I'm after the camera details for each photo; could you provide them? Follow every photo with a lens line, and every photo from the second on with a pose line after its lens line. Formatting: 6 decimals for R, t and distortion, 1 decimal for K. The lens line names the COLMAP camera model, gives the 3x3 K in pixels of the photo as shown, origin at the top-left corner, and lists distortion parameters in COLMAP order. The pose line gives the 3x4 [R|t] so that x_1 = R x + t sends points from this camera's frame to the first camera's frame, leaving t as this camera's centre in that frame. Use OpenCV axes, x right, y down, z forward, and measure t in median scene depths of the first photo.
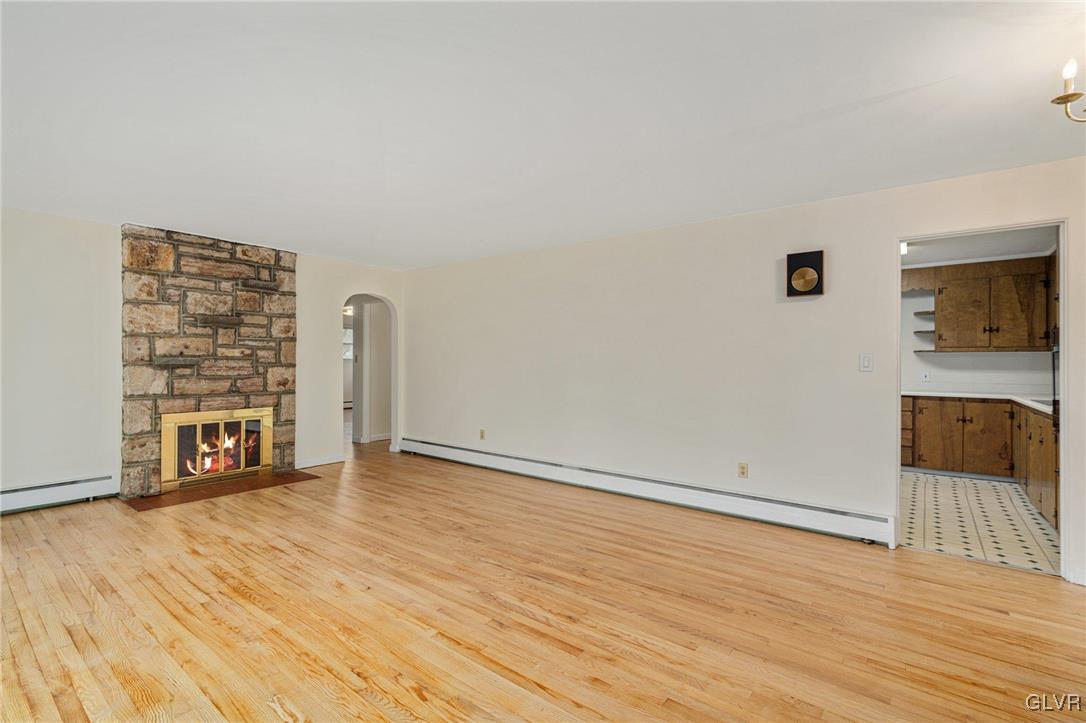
lens RADIAL K [[488.1, 0, 539.3], [0, 488.1, 360.3], [0, 0, 1]] dist [-0.001224, 0.000352]
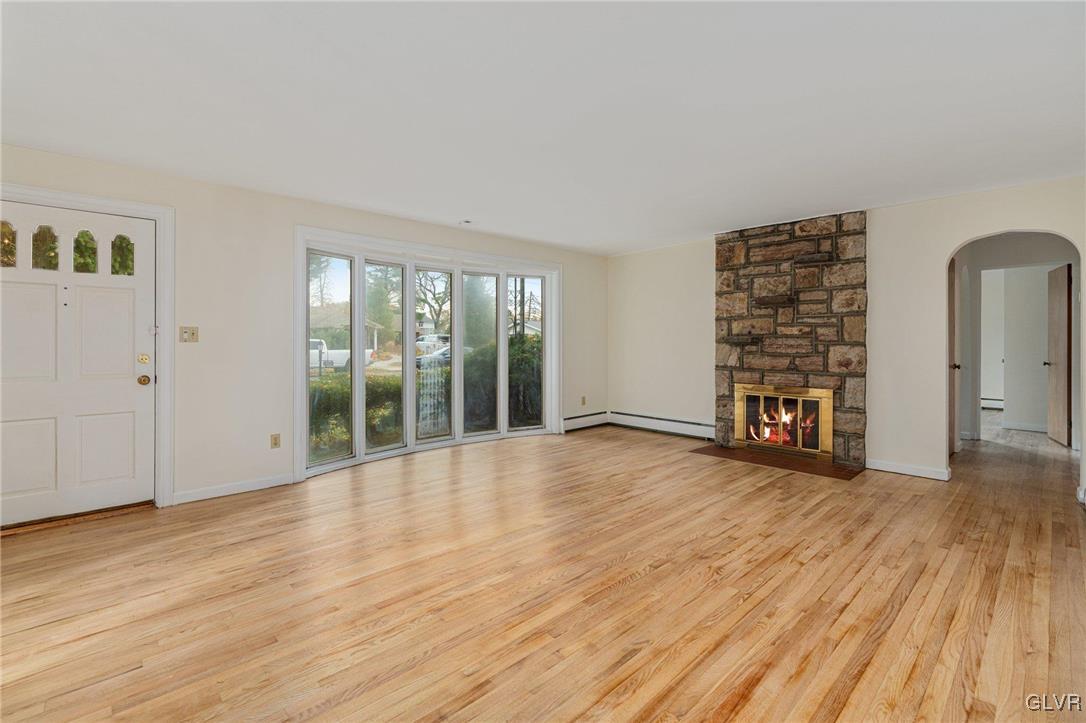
lens RADIAL K [[493.1, 0, 542.0], [0, 493.1, 340.6], [0, 0, 1]] dist [-0.014700, 0.004935]
pose [[-0.143806, -0.003468, -0.989600, 0.486039], [0.002269, 0.999990, -0.003834, 0.008021], [0.989603, -0.002797, -0.143796, 0.668608]]
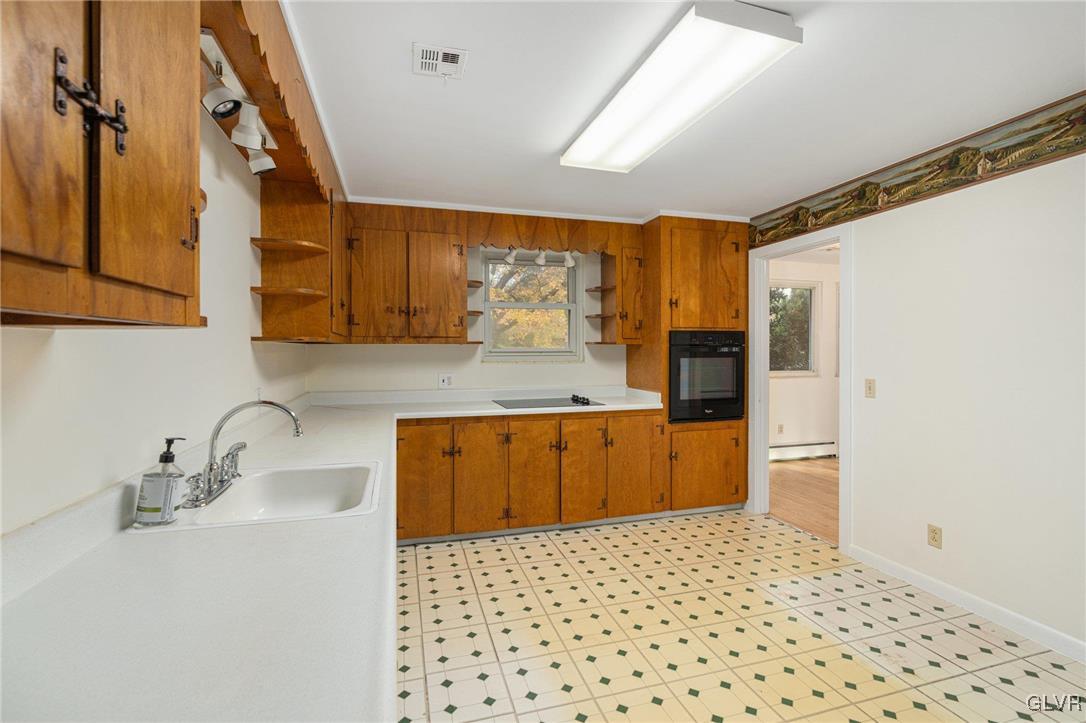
lens RADIAL K [[488.0, 0, 540.3], [0, 488.0, 350.0], [0, 0, 1]] dist [-0.003894, 0.000295]
pose [[-0.812862, -0.006515, 0.582419, 0.478479], [-0.006149, 0.999978, 0.002604, -0.014866], [-0.582423, -0.001465, -0.812884, 1.526441]]
